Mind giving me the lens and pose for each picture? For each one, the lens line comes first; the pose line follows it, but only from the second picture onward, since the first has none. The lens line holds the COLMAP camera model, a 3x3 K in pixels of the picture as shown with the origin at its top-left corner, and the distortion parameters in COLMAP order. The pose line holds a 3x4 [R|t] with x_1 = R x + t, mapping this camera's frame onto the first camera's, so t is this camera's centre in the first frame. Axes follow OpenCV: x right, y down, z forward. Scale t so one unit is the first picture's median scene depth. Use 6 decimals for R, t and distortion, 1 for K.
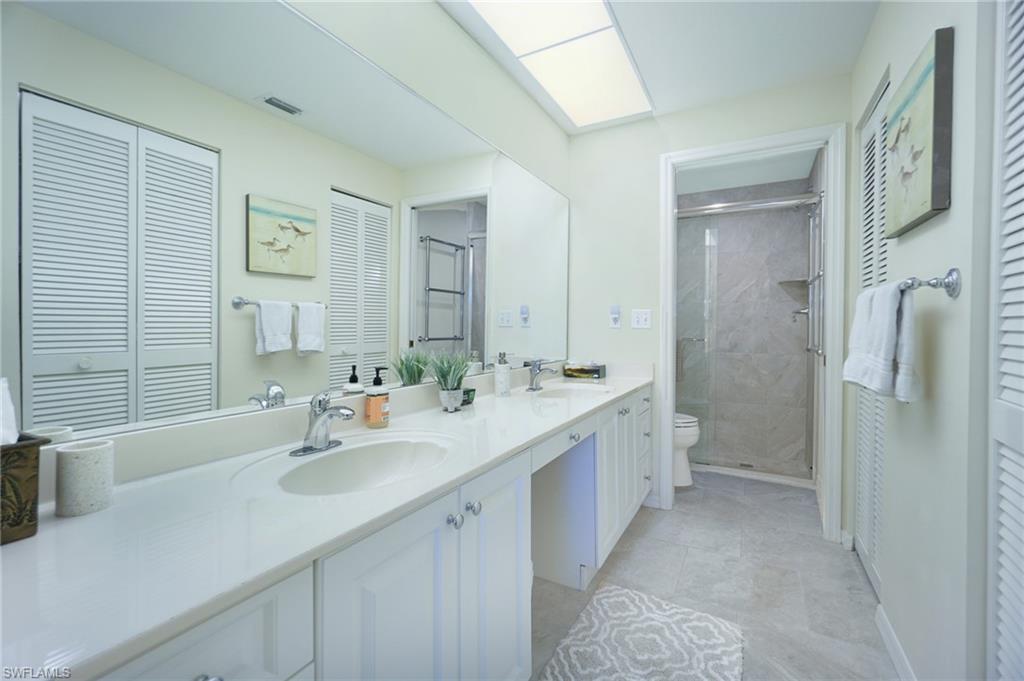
lens RADIAL K [[436.1, 0, 508.1], [0, 436.1, 331.4], [0, 0, 1]] dist [0.005375, 0.001058]
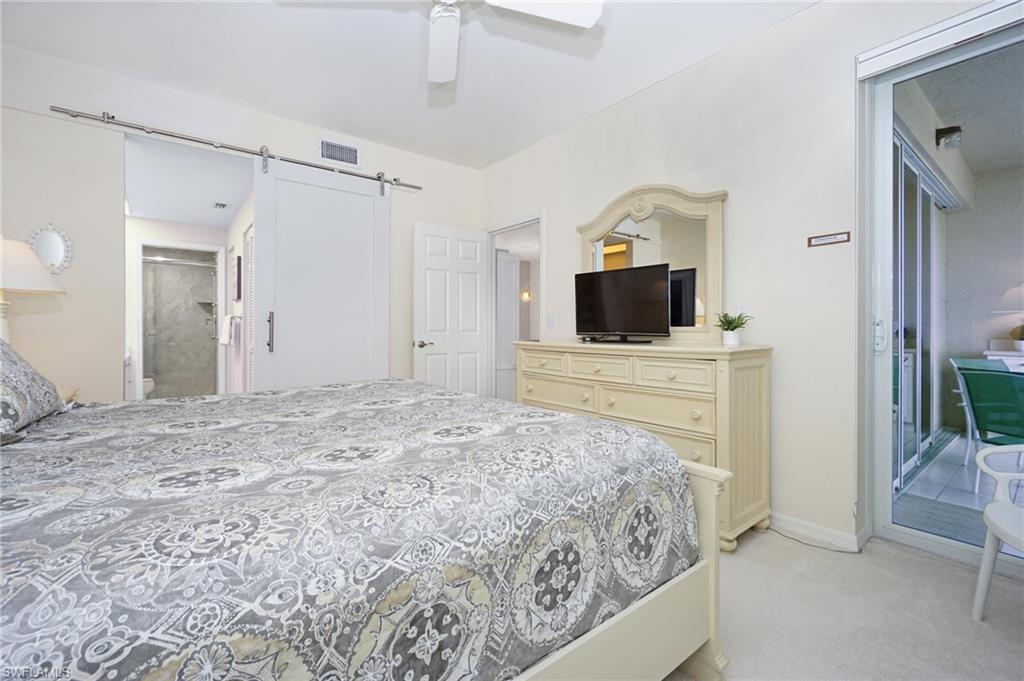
lens RADIAL K [[436.1, 0, 508.0], [0, 436.1, 331.1], [0, 0, 1]] dist [0.005375, 0.001058]
pose [[0.386284, -0.014512, 0.922266, -0.558964], [0.013533, 0.999858, 0.010065, 0.006540], [-0.922280, 0.008593, 0.386426, -0.887935]]
